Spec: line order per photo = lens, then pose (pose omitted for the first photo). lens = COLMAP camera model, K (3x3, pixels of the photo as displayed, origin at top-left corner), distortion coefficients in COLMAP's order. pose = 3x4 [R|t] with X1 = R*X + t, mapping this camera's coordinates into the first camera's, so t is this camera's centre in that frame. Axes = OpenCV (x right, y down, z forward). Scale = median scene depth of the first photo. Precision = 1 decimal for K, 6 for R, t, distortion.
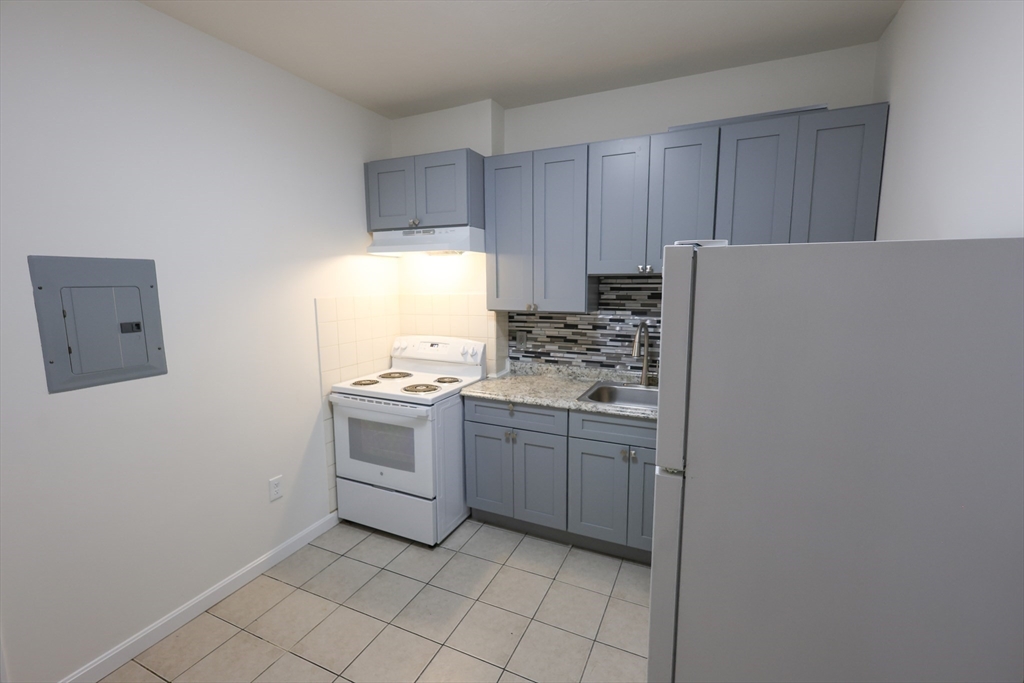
lens RADIAL K [[443.0, 0, 513.9], [0, 443.0, 341.2], [0, 0, 1]] dist [0.005072, -0.001452]
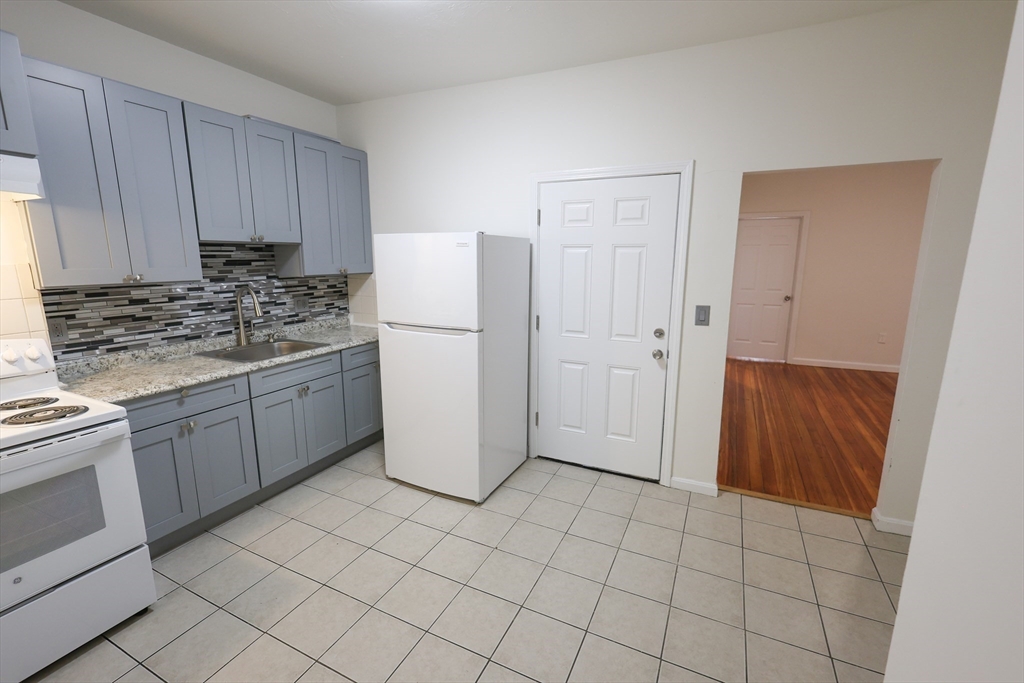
lens RADIAL K [[443.0, 0, 515.8], [0, 443.0, 343.0], [0, 0, 1]] dist [0.005072, -0.001452]
pose [[0.016632, -0.190066, 0.981630, -0.760145], [0.133970, 0.973337, 0.186190, -0.019599], [-0.990846, 0.128413, 0.041651, 0.287402]]
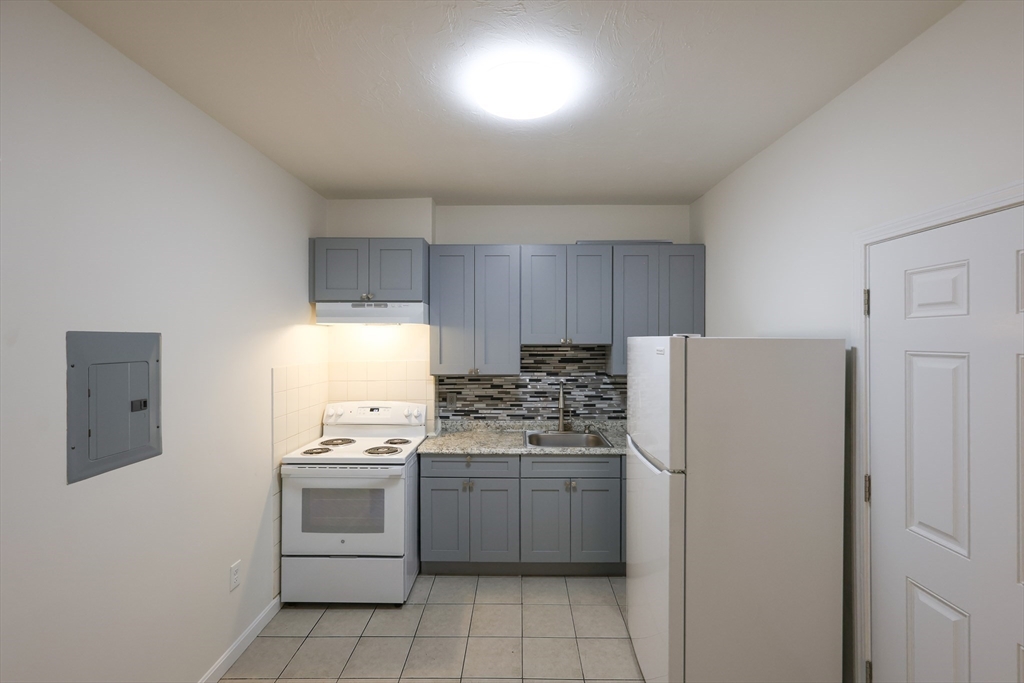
lens RADIAL K [[443.0, 0, 513.7], [0, 443.0, 342.0], [0, 0, 1]] dist [0.005072, -0.001452]
pose [[0.912150, 0.002250, 0.409849, -0.343023], [0.052430, 0.991128, -0.122129, -0.004860], [-0.406488, 0.132888, 0.903940, -0.116970]]
